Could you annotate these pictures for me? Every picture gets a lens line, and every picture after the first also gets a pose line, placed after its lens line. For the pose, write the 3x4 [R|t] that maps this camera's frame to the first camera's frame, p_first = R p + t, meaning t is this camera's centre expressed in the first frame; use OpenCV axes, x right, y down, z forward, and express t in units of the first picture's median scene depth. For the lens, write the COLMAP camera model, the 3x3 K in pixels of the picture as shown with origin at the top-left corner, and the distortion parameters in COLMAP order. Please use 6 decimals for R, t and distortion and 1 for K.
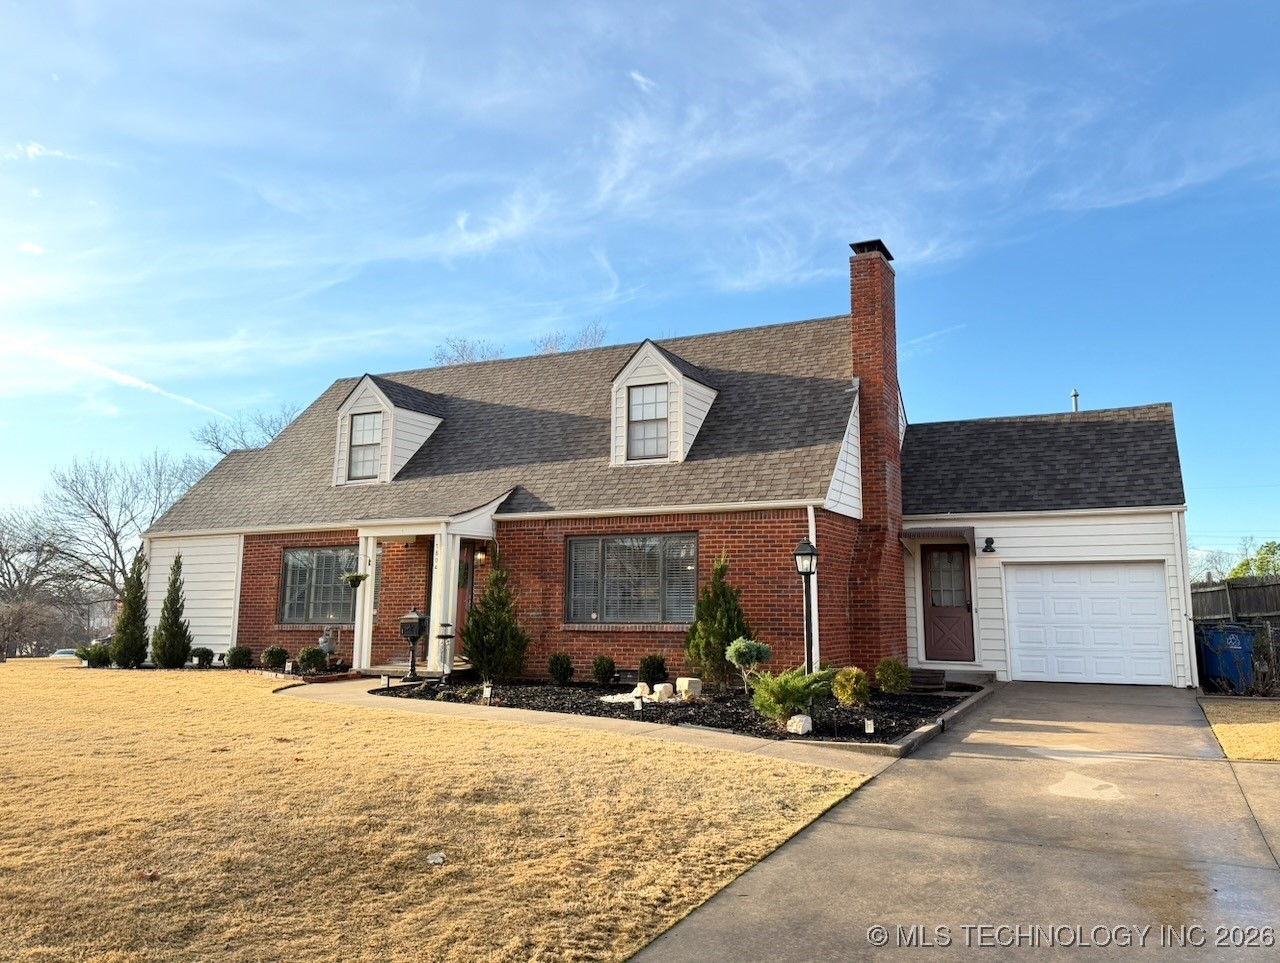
lens RADIAL K [[906.1, 0, 645.4], [0, 906.1, 478.7], [0, 0, 1]] dist [0.078686, -0.061438]
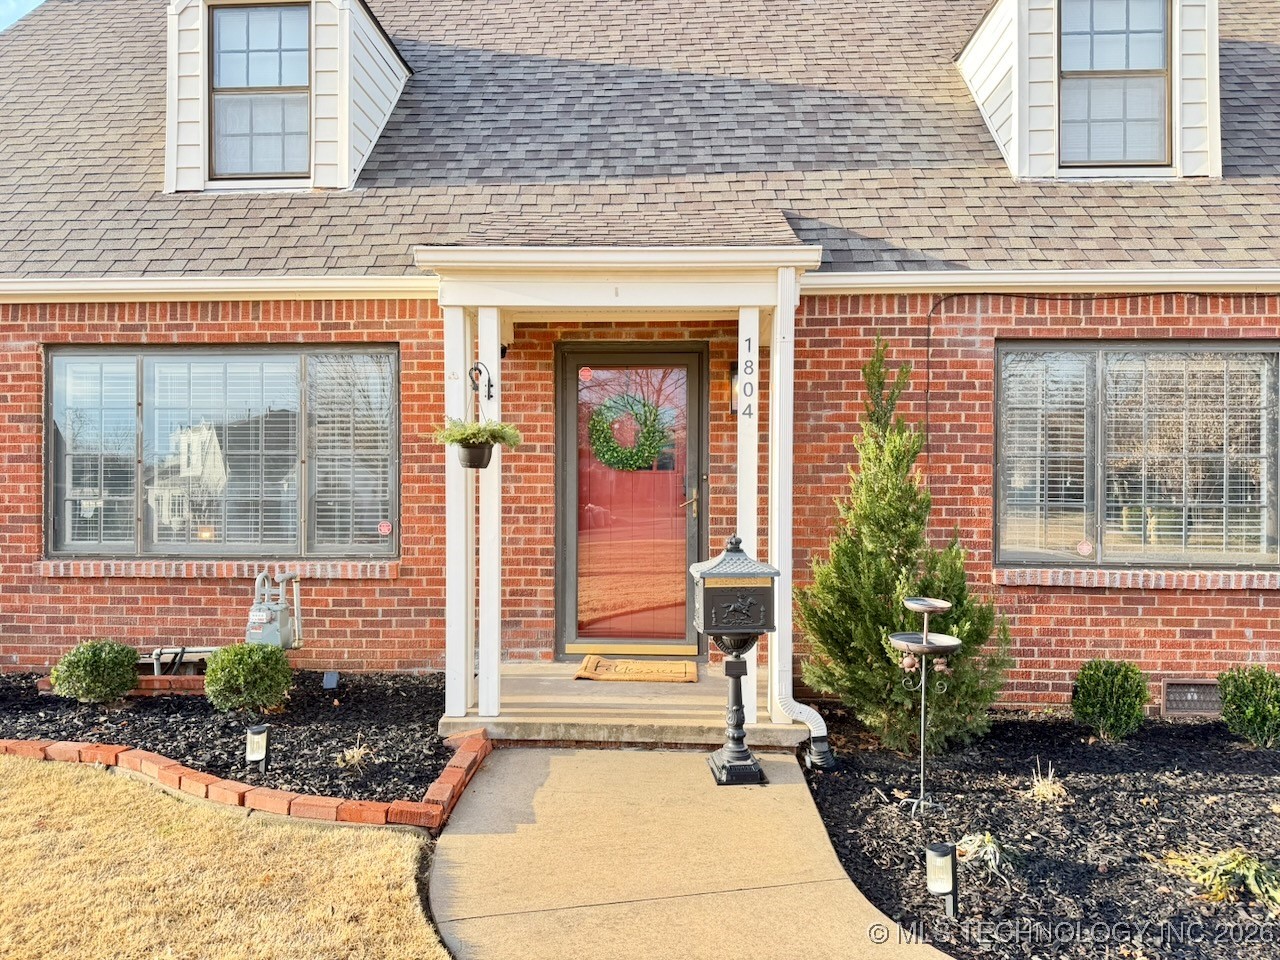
lens RADIAL K [[906.1, 0, 637.8], [0, 906.1, 485.6], [0, 0, 1]] dist [0.078686, -0.061438]
pose [[0.934512, -0.003264, 0.355917, -0.362150], [-0.054798, 0.986717, 0.152930, 0.072124], [-0.351689, -0.162419, 0.921919, 0.680555]]
